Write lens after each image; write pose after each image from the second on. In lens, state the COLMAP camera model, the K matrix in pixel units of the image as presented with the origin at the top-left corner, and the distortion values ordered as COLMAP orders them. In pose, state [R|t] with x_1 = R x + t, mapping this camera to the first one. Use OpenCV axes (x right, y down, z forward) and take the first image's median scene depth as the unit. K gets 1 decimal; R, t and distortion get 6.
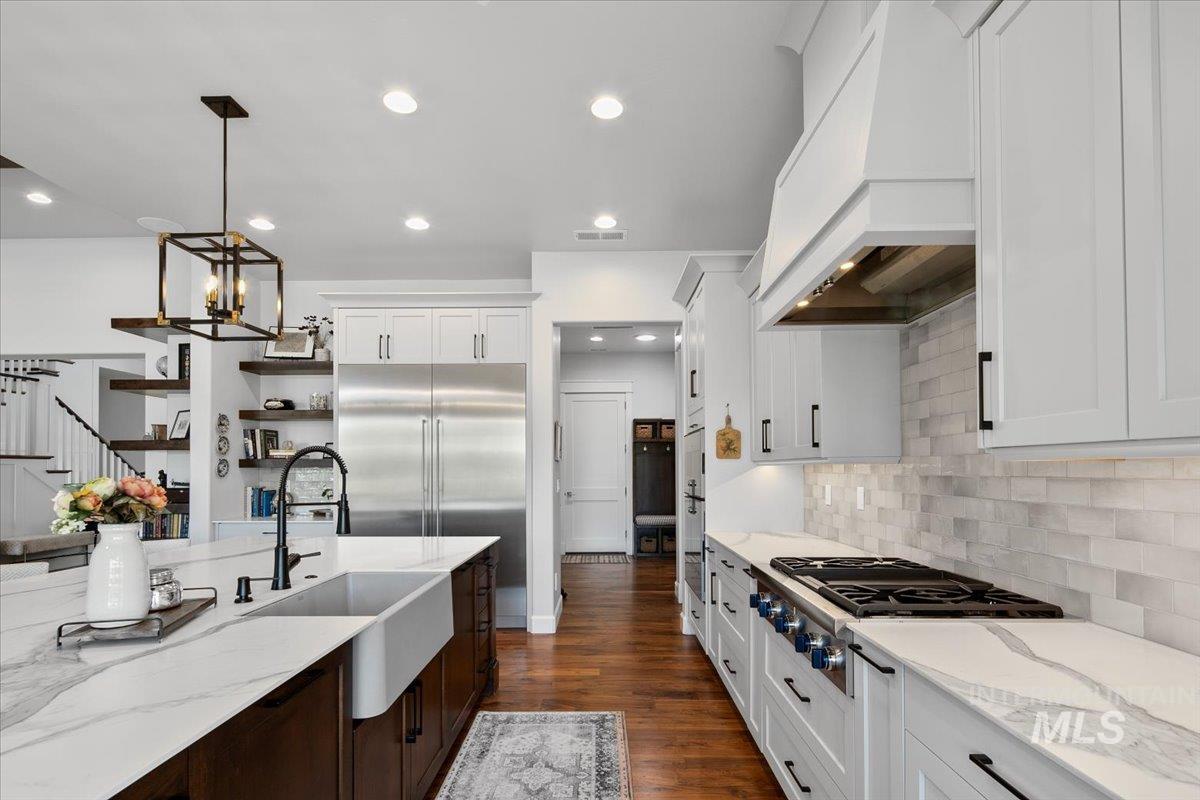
lens RADIAL K [[584.0, 0, 600.9], [0, 584.0, 465.6], [0, 0, 1]] dist [0.003090, -0.001803]
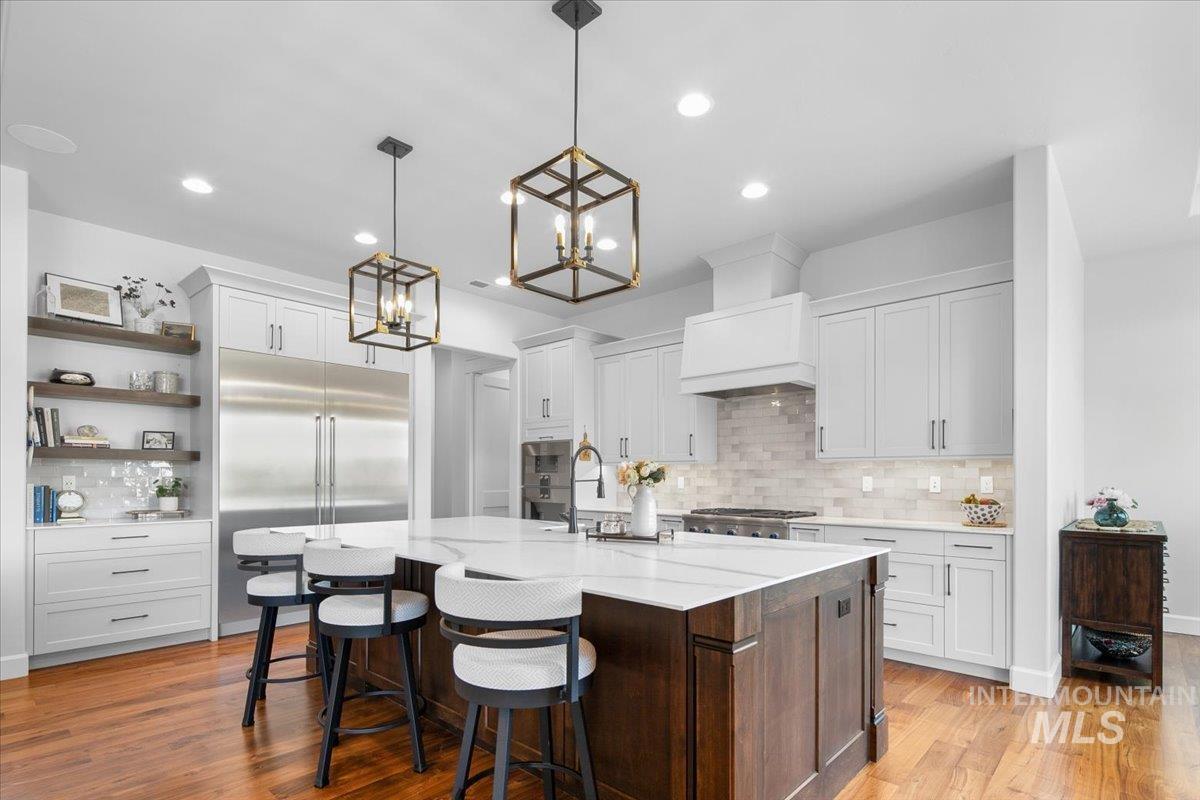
lens RADIAL K [[584.0, 0, 600.9], [0, 584.0, 465.6], [0, 0, 1]] dist [0.003090, -0.001803]
pose [[0.659101, 0.018370, 0.751830, -0.948056], [-0.007347, 0.999811, -0.017987, 0.029539], [-0.752019, 0.006331, 0.659111, -0.055458]]
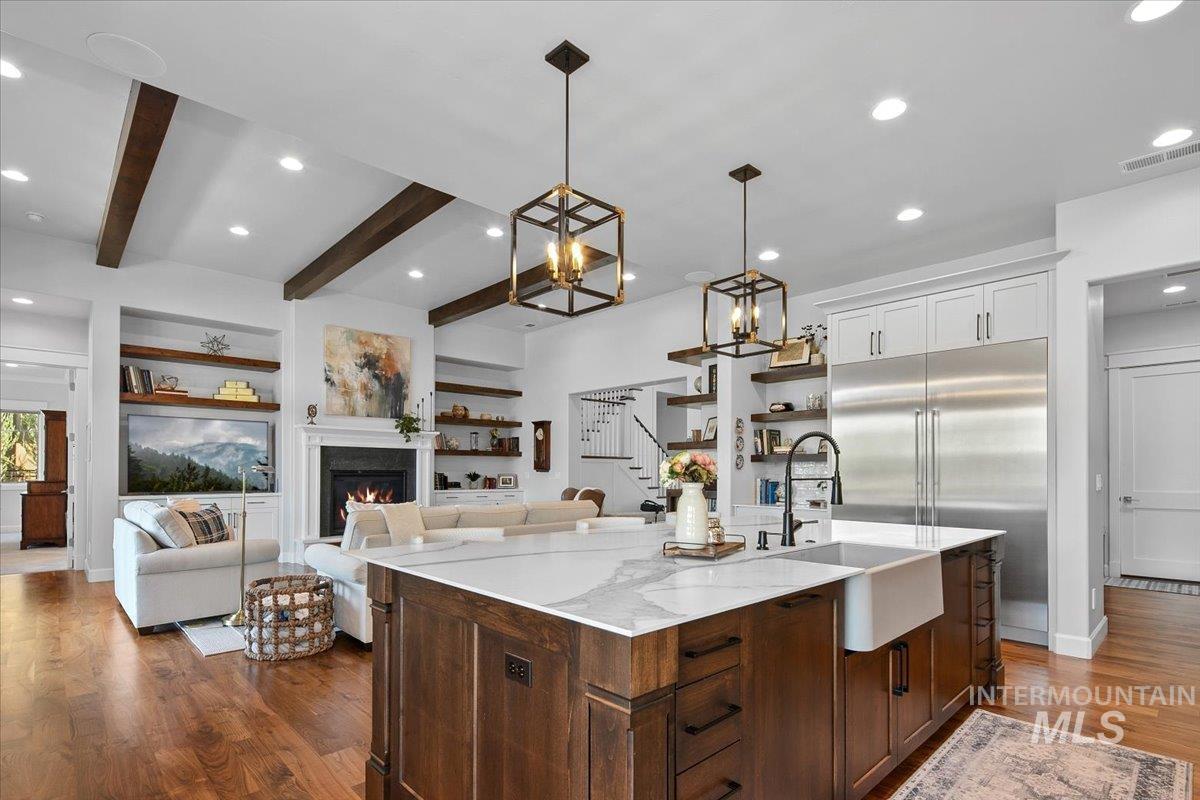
lens RADIAL K [[584.0, 0, 600.9], [0, 584.0, 465.6], [0, 0, 1]] dist [0.003090, -0.001803]
pose [[0.698029, -0.002078, -0.716066, 0.035739], [-0.000375, 0.999995, -0.003268, 0.020235], [0.716069, 0.002550, 0.698024, -0.081753]]
